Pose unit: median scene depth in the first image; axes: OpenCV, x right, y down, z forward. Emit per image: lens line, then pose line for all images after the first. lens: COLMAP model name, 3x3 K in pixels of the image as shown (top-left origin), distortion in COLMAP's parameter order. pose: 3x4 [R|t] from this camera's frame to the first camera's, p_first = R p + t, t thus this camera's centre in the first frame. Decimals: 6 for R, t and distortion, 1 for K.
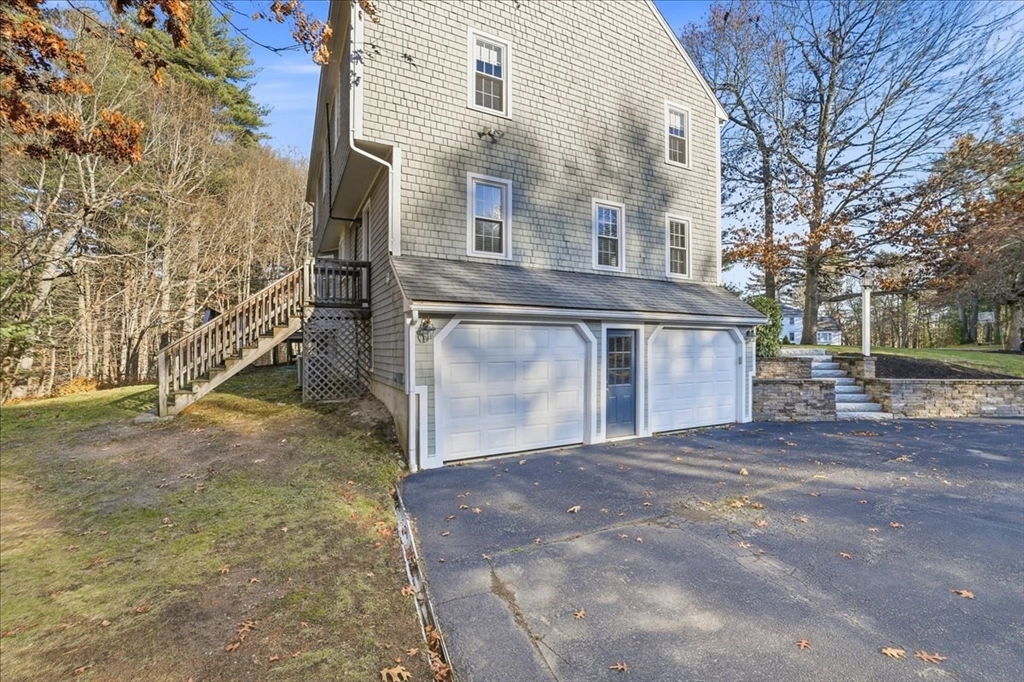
lens RADIAL K [[437.4, 0, 516.0], [0, 437.4, 345.4], [0, 0, 1]] dist [-0.030535, -0.000245]
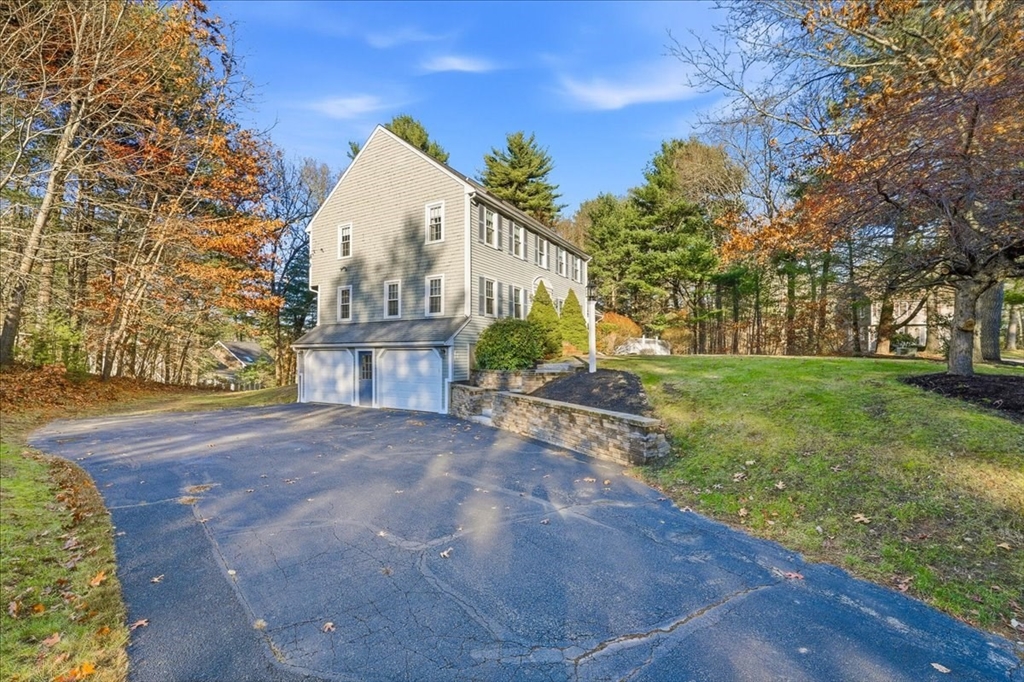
lens RADIAL K [[437.4, 0, 516.0], [0, 437.4, 345.4], [0, 0, 1]] dist [-0.030535, -0.000245]
pose [[0.528248, -0.017310, -0.848914, 1.945504], [0.004215, 0.999833, -0.017765, -0.021833], [0.849080, 0.005806, 0.528233, 0.453881]]
